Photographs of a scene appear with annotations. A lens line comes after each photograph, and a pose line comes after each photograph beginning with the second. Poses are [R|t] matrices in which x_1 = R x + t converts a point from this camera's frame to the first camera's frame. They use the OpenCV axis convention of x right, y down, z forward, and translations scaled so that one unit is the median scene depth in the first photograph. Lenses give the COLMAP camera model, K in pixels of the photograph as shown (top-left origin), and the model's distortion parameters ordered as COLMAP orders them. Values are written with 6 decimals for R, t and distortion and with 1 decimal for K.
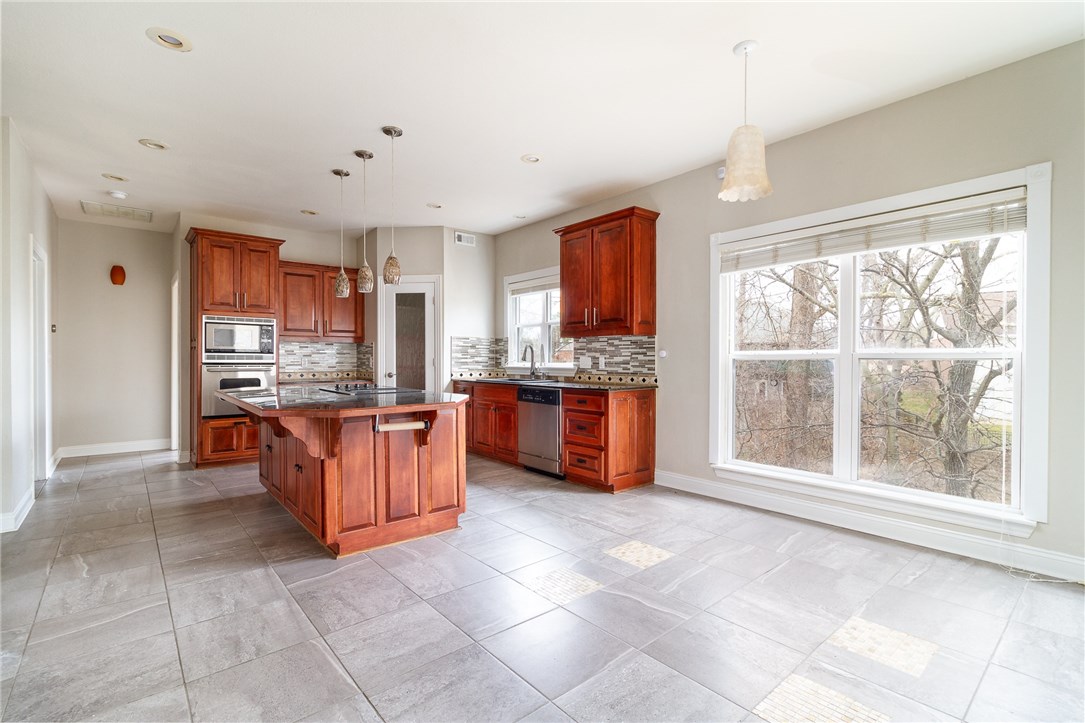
lens RADIAL K [[503.9, 0, 553.1], [0, 503.9, 362.3], [0, 0, 1]] dist [-0.002285, 0.000104]
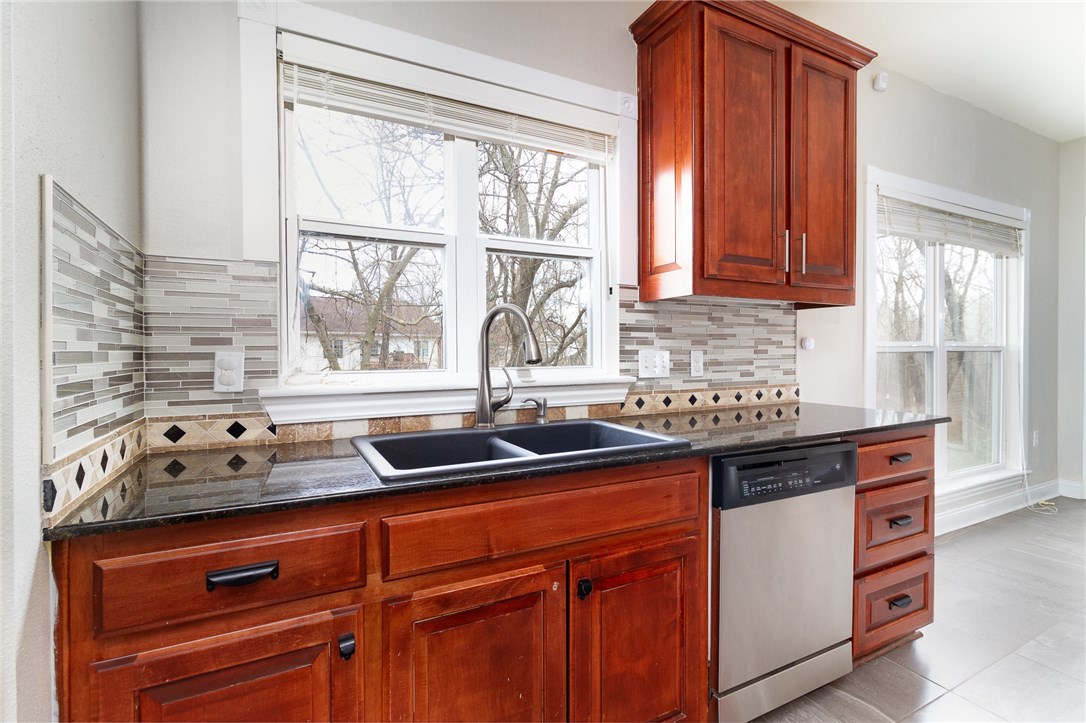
lens RADIAL K [[504.3, 0, 546.7], [0, 504.3, 357.2], [0, 0, 1]] dist [-0.002285, 0.000104]
pose [[0.225784, -0.014160, 0.974074, -0.343461], [0.008621, 0.999884, 0.012536, -0.010034], [-0.974139, 0.005567, 0.225880, 1.001580]]
